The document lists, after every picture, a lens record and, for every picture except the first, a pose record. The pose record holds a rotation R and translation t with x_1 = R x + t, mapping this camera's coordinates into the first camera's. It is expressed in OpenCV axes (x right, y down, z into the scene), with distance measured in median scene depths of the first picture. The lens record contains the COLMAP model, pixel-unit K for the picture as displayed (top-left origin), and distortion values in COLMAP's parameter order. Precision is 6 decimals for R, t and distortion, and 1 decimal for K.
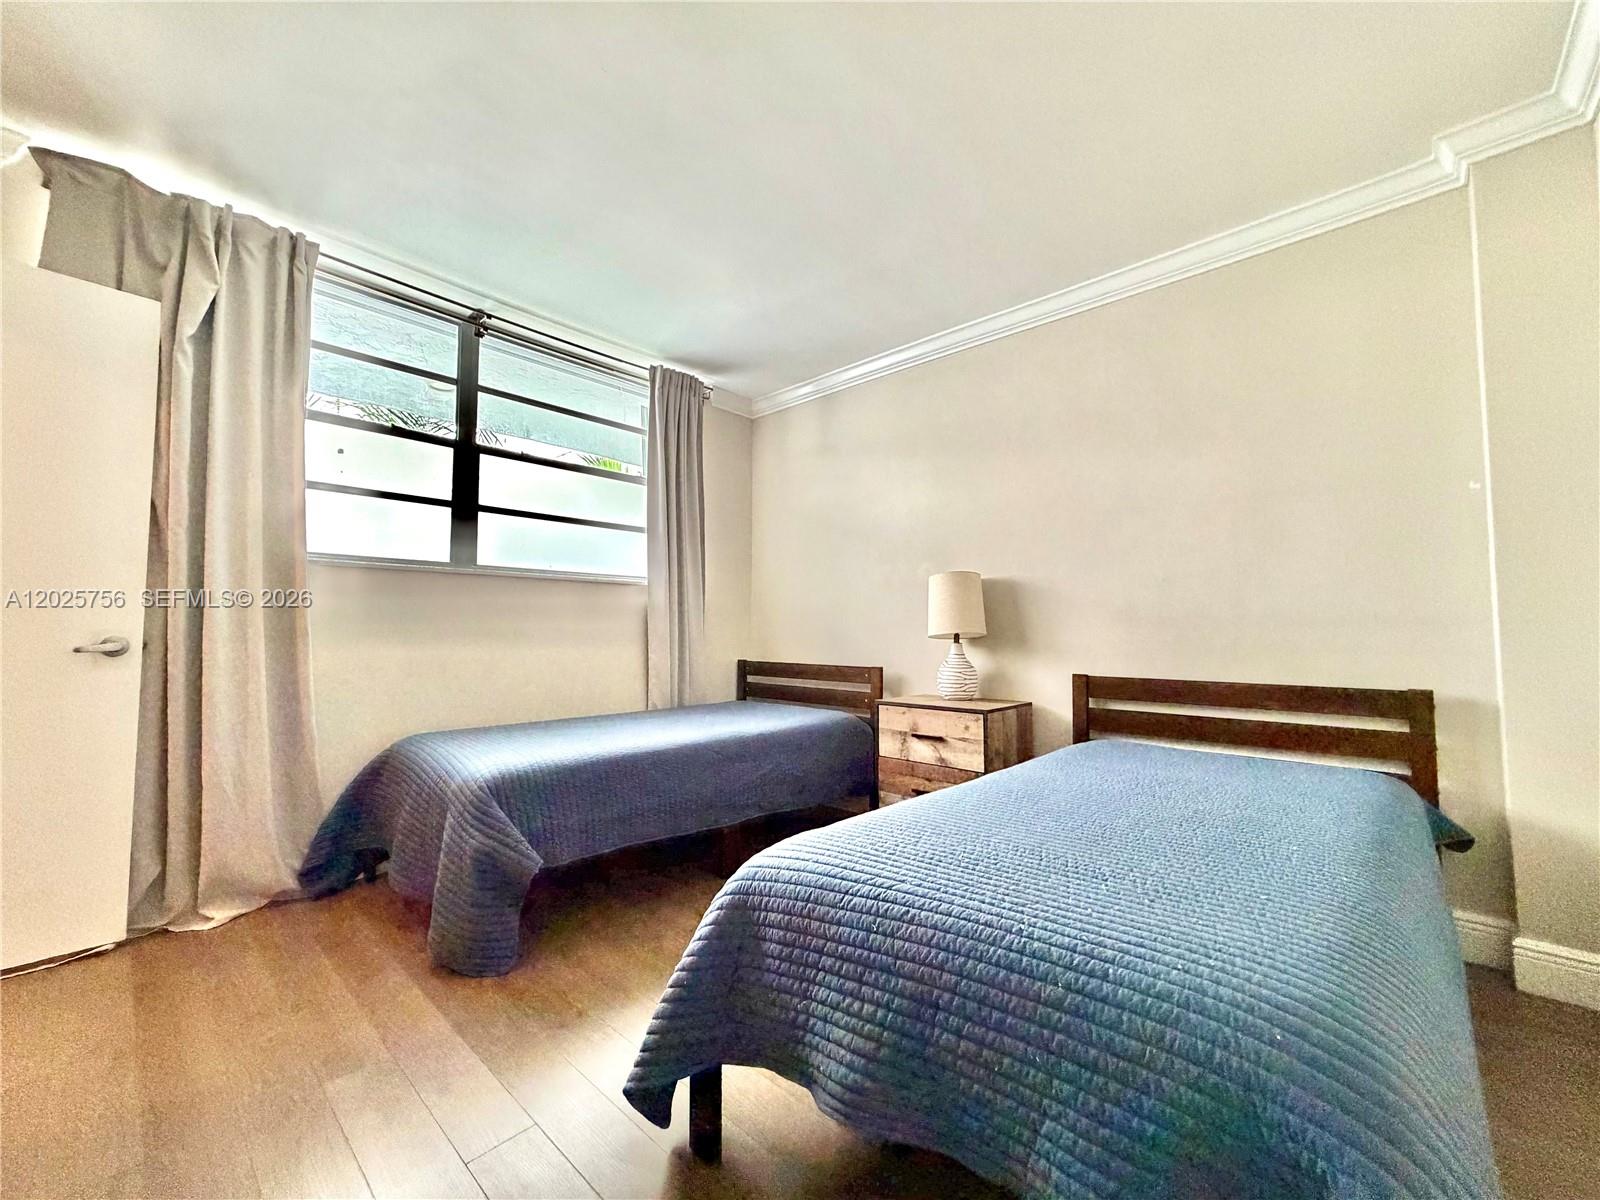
lens RADIAL K [[638.6, 0, 797.4], [0, 638.6, 599.0], [0, 0, 1]] dist [-0.001952, 0.000582]
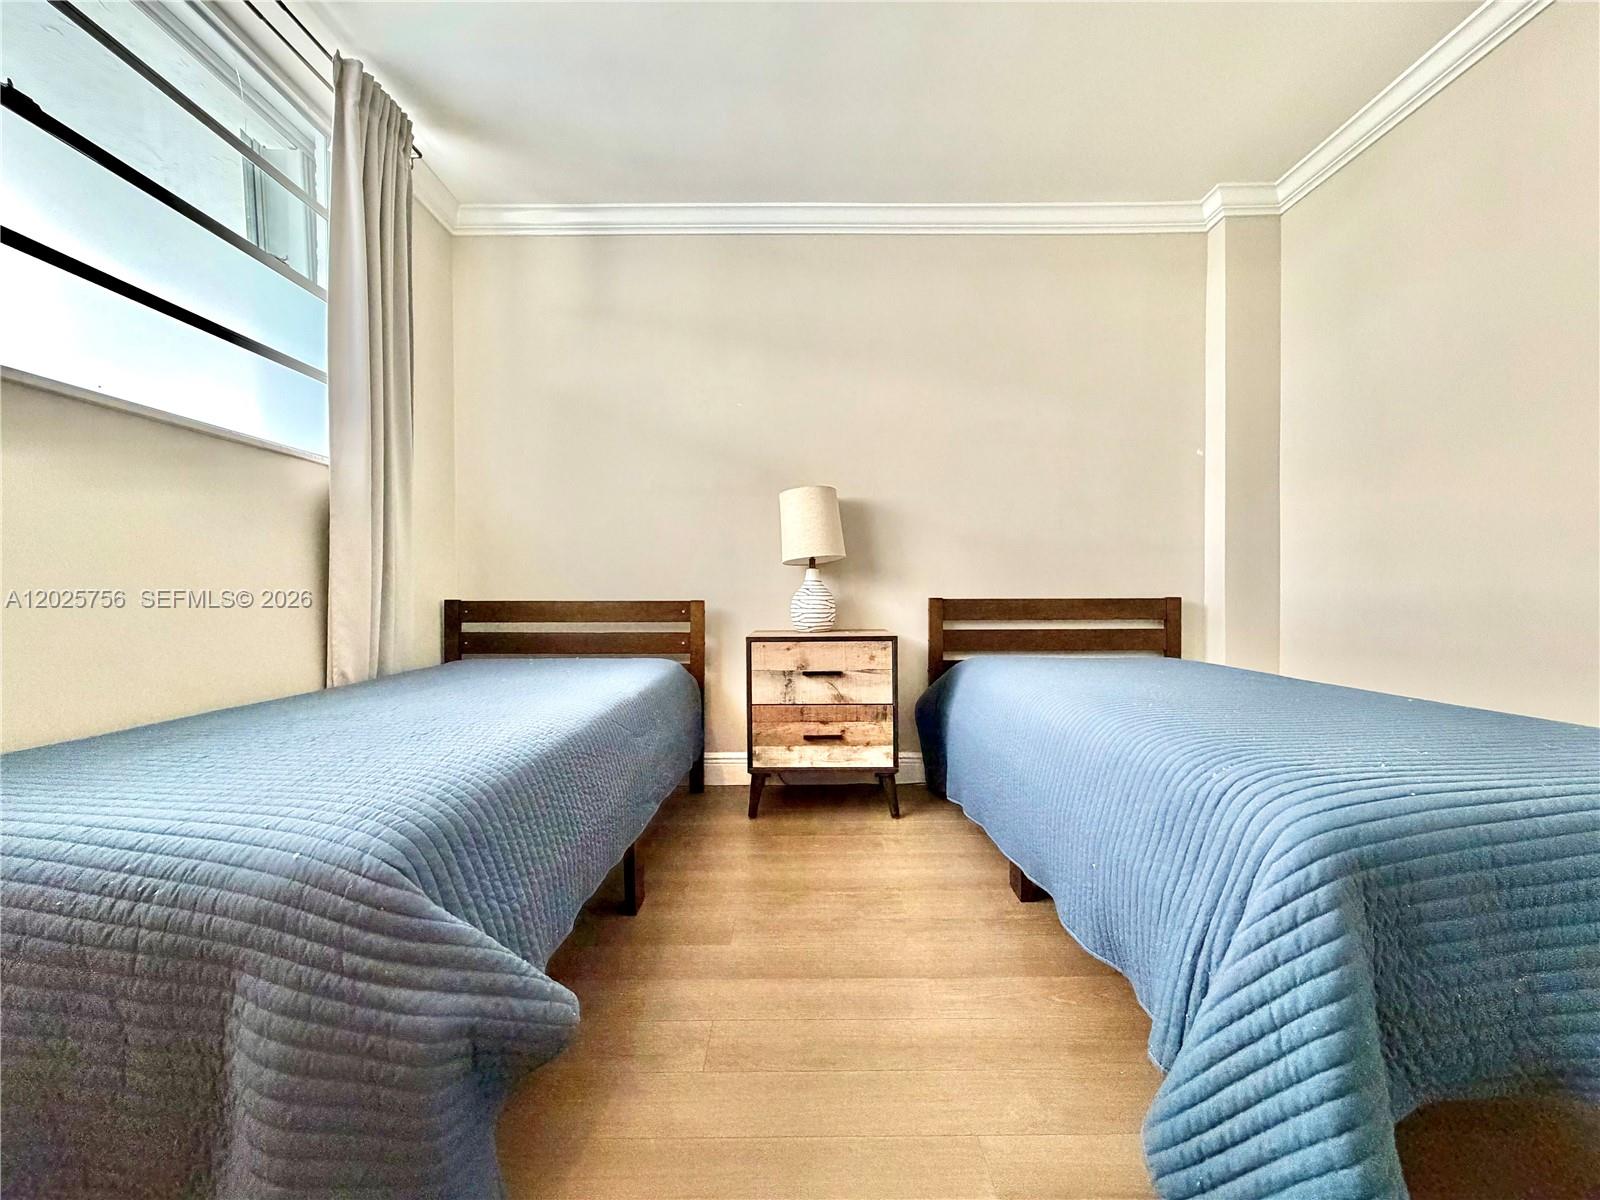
lens RADIAL K [[638.6, 0, 802.4], [0, 638.6, 600.6], [0, 0, 1]] dist [-0.001952, 0.000582]
pose [[0.734213, -0.018213, 0.678675, -0.388793], [-0.029655, 0.997826, 0.058859, 0.065529], [-0.678271, -0.063341, 0.732076, 0.378973]]
